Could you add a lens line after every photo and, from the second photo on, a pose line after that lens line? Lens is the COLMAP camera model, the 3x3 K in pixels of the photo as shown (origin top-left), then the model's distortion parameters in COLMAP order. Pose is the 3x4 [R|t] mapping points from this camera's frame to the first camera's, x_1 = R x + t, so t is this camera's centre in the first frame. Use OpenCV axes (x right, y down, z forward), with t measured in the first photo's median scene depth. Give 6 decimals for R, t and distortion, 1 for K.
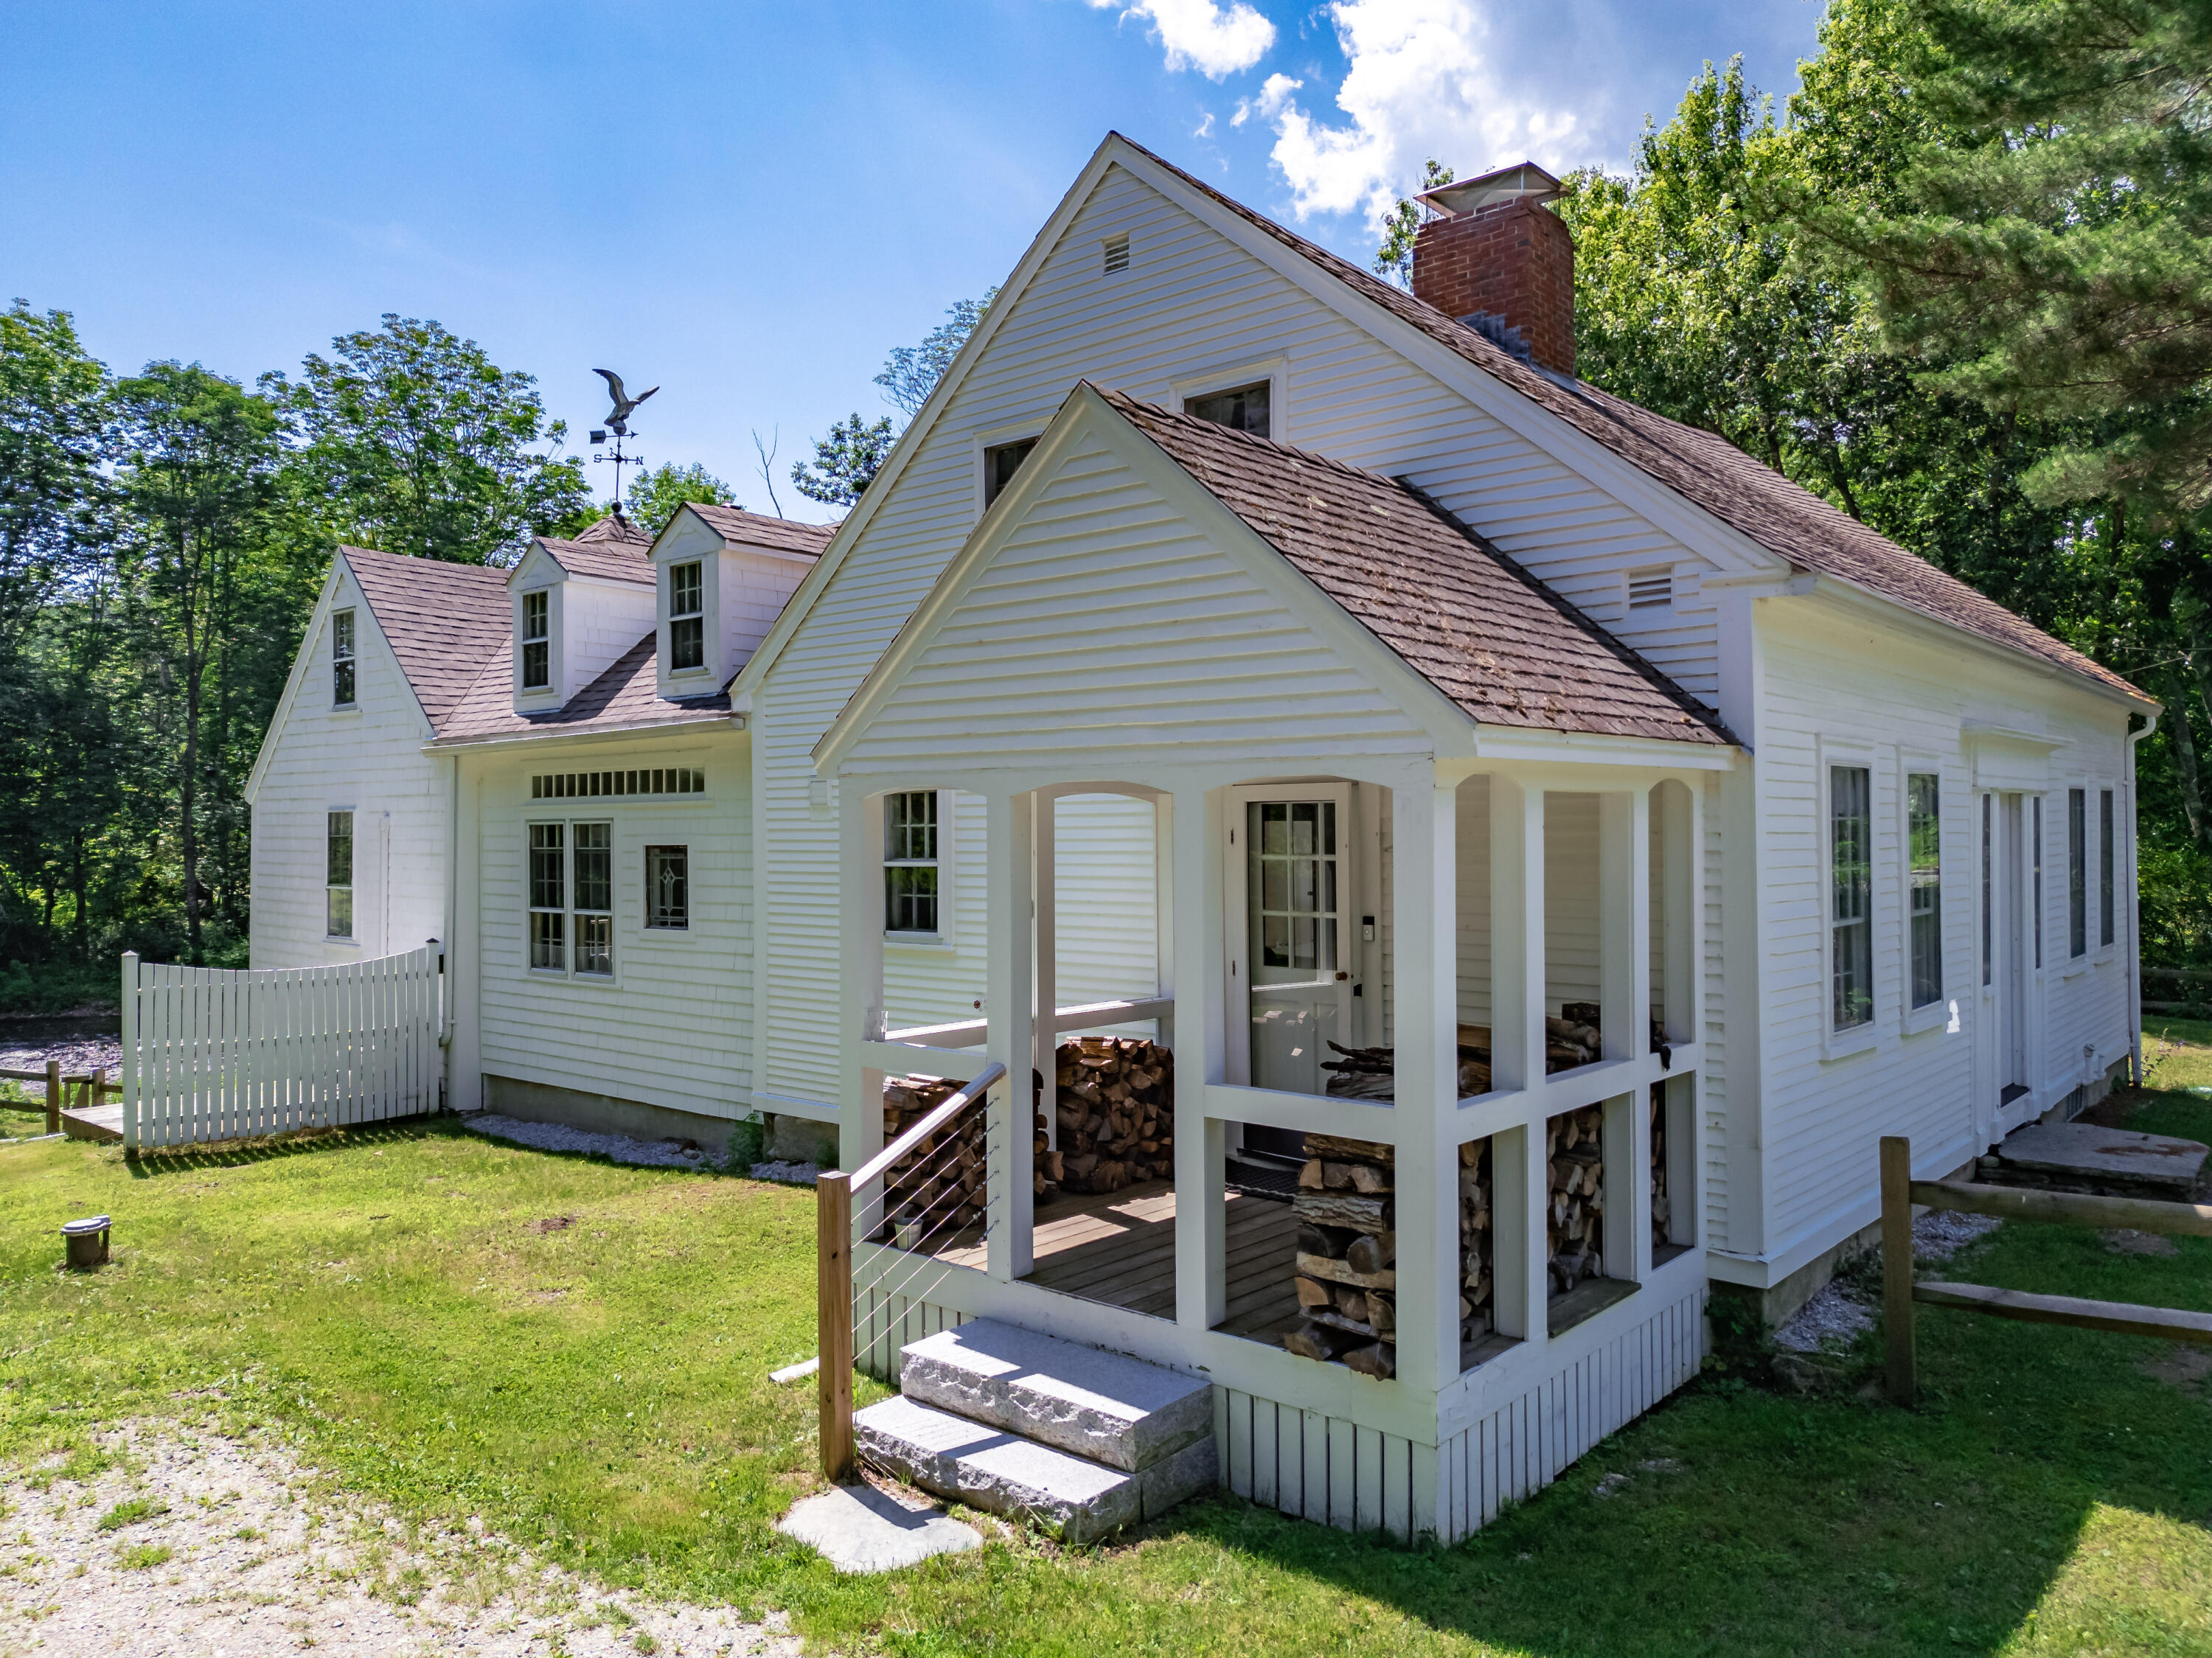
lens RADIAL K [[1577.8, 0, 1103.8], [0, 1577.8, 827.8], [0, 0, 1]] dist [0.052261, -0.066476]
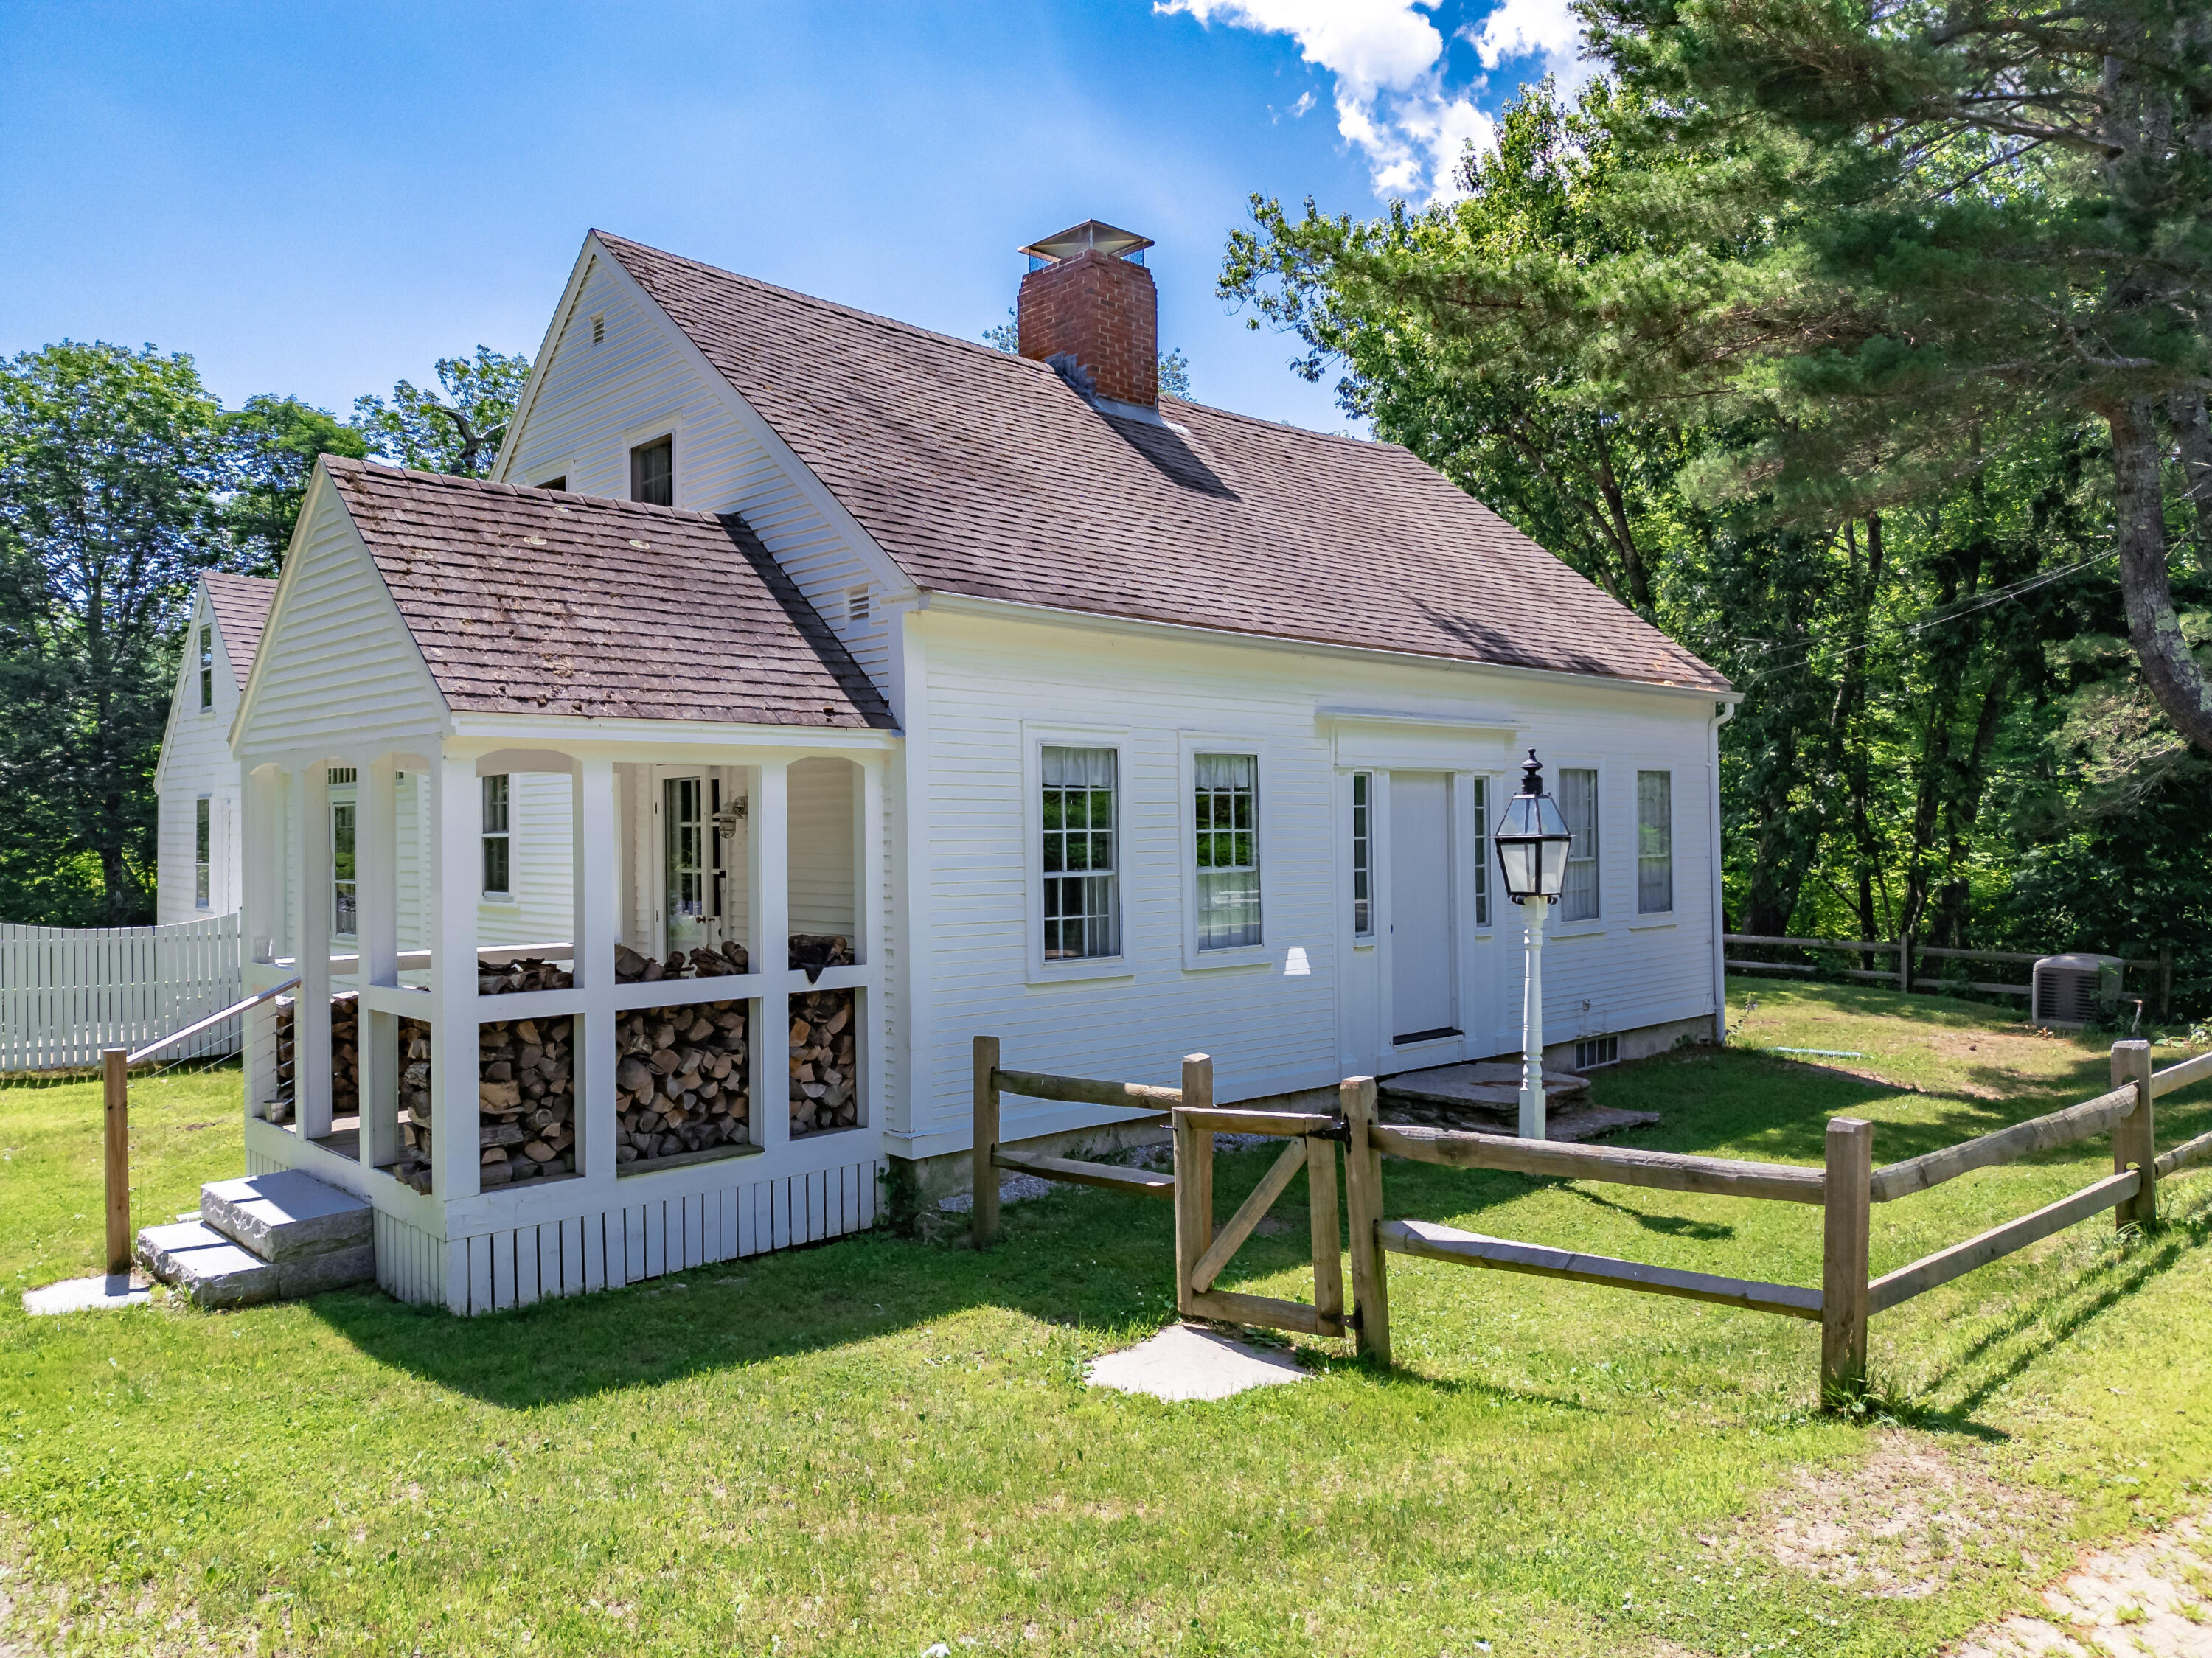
lens RADIAL K [[1577.8, 0, 1091.7], [0, 1577.8, 825.0], [0, 0, 1]] dist [0.052261, -0.066476]
pose [[0.994742, -0.001640, -0.102397, 0.404926], [0.001585, 0.999999, -0.000621, 0.015097], [0.102398, 0.000456, 0.994743, -0.136193]]
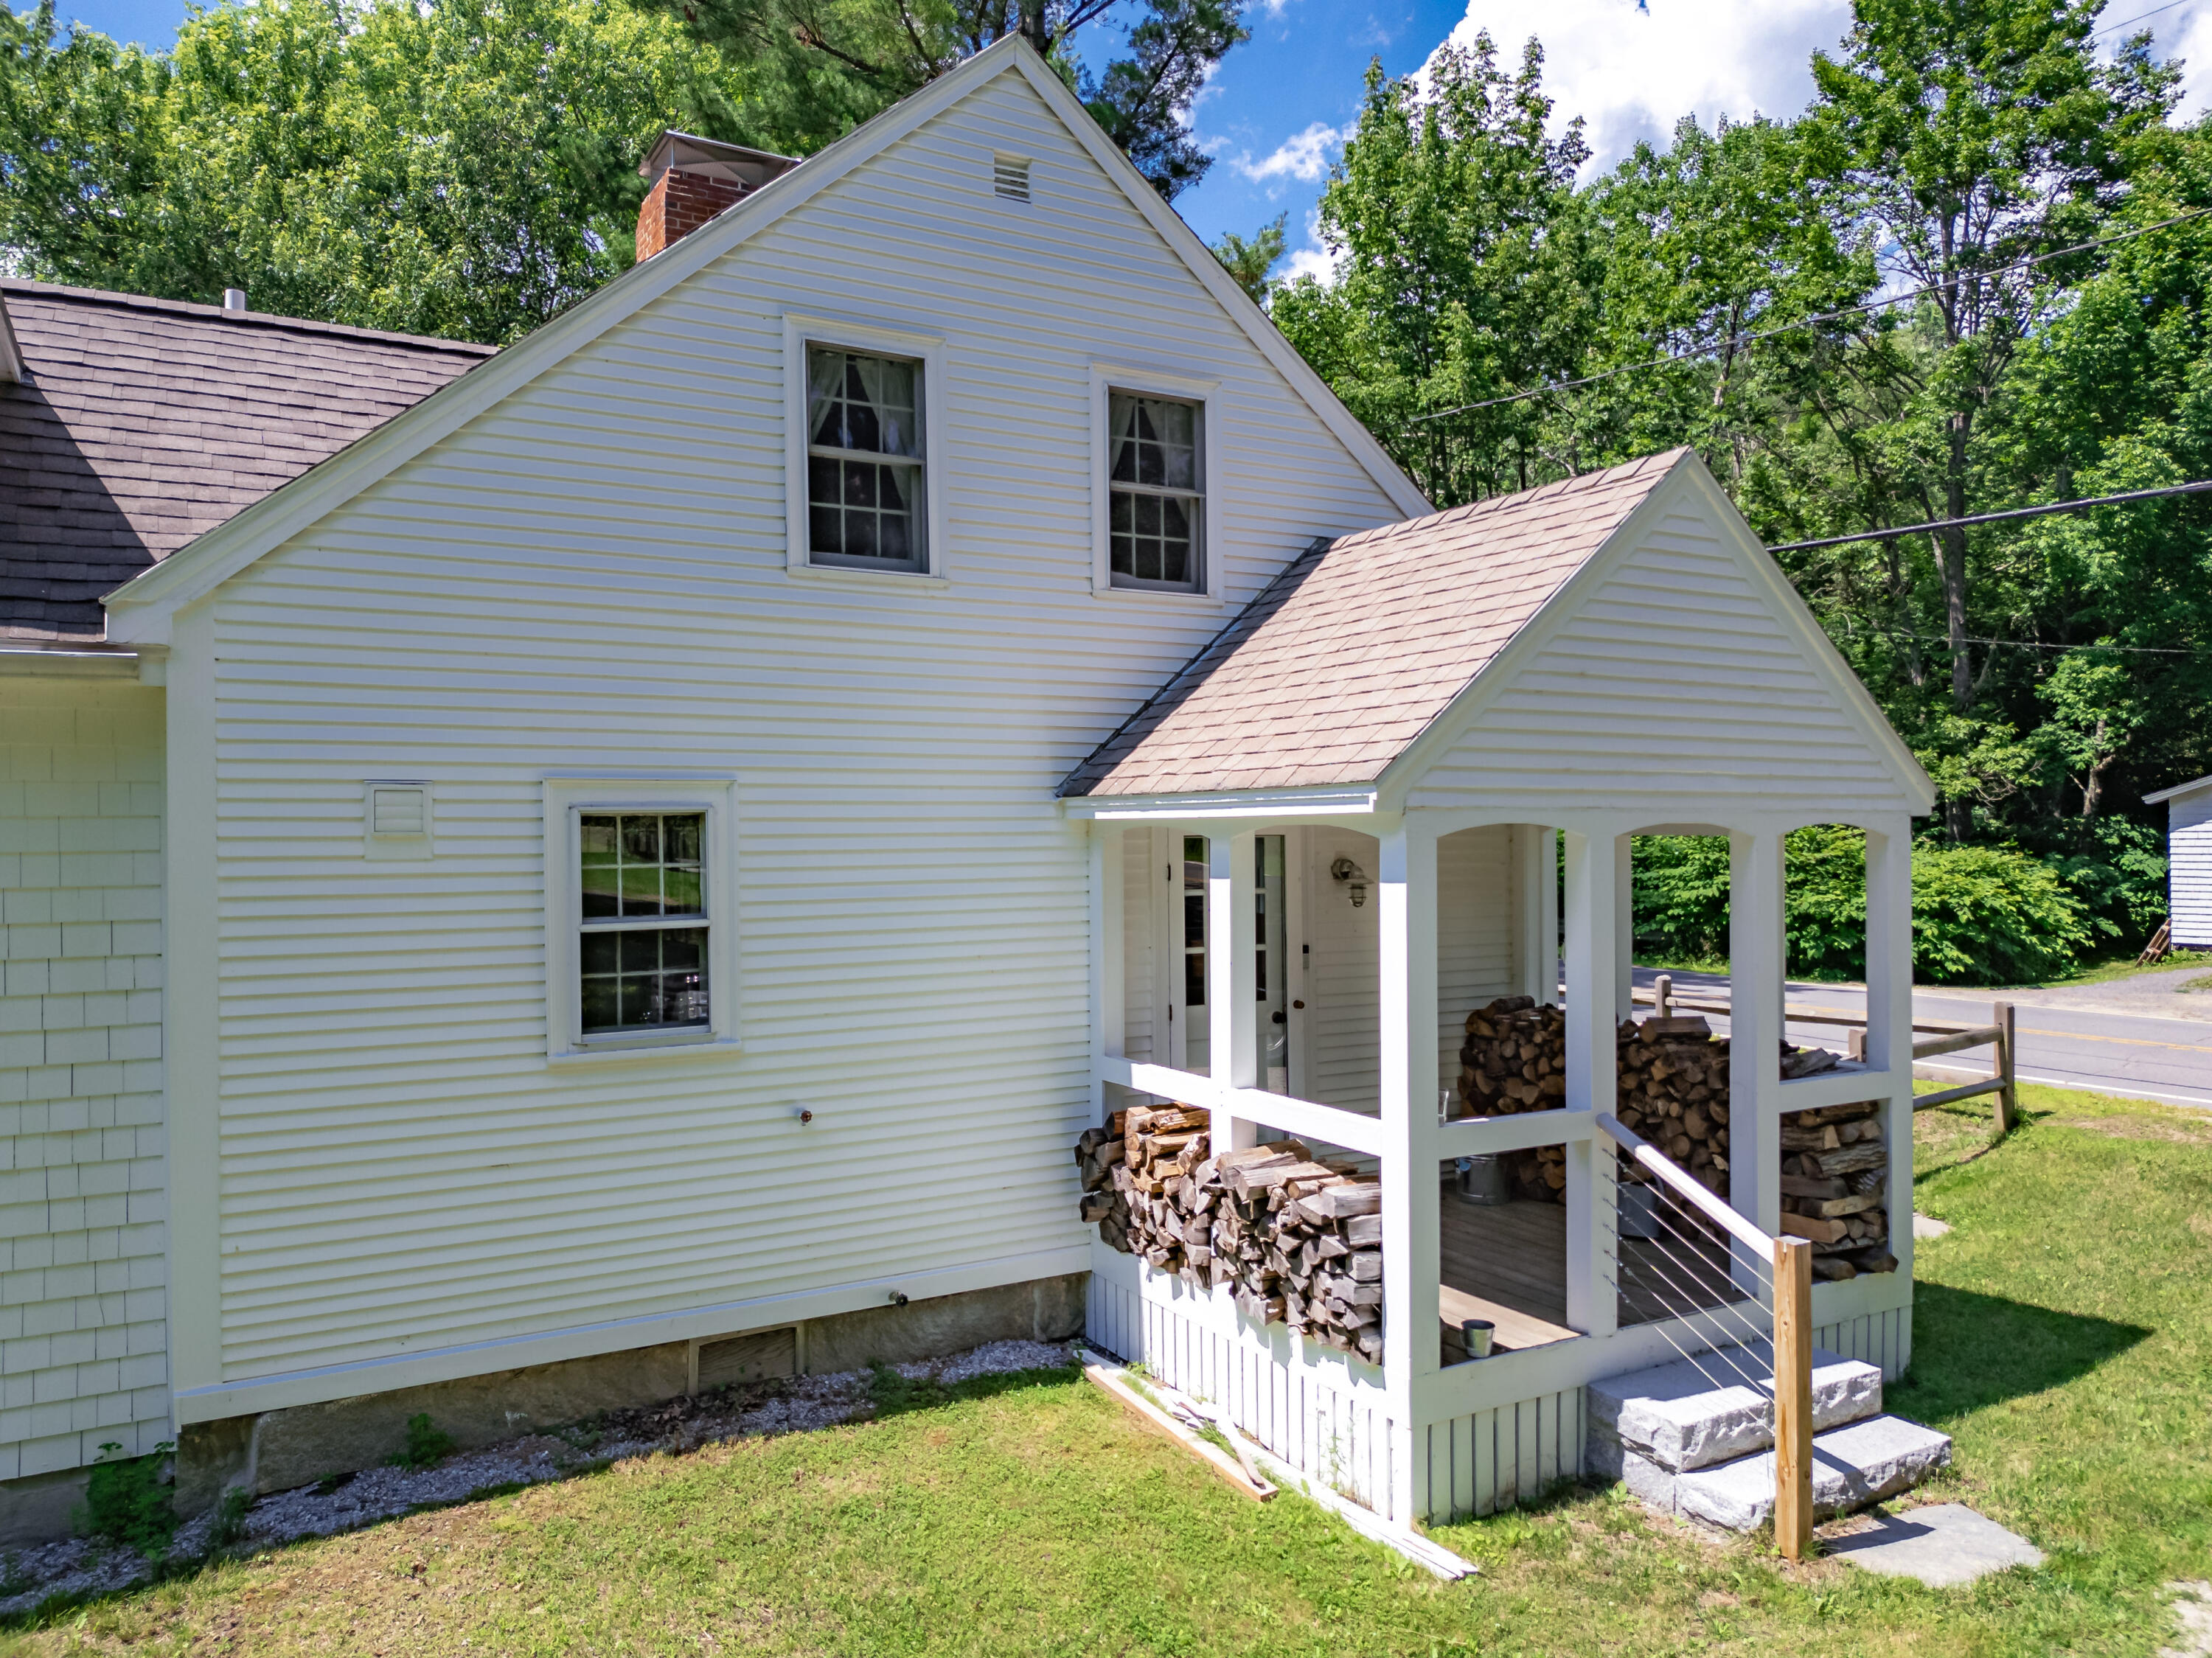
lens RADIAL K [[1577.8, 0, 1103.1], [0, 1577.8, 836.3], [0, 0, 1]] dist [0.052261, -0.066476]
pose [[0.333406, 0.000499, 0.942783, -0.612379], [0.008476, 0.999958, -0.003526, -0.010656], [-0.942745, 0.009166, 0.333387, 0.544481]]
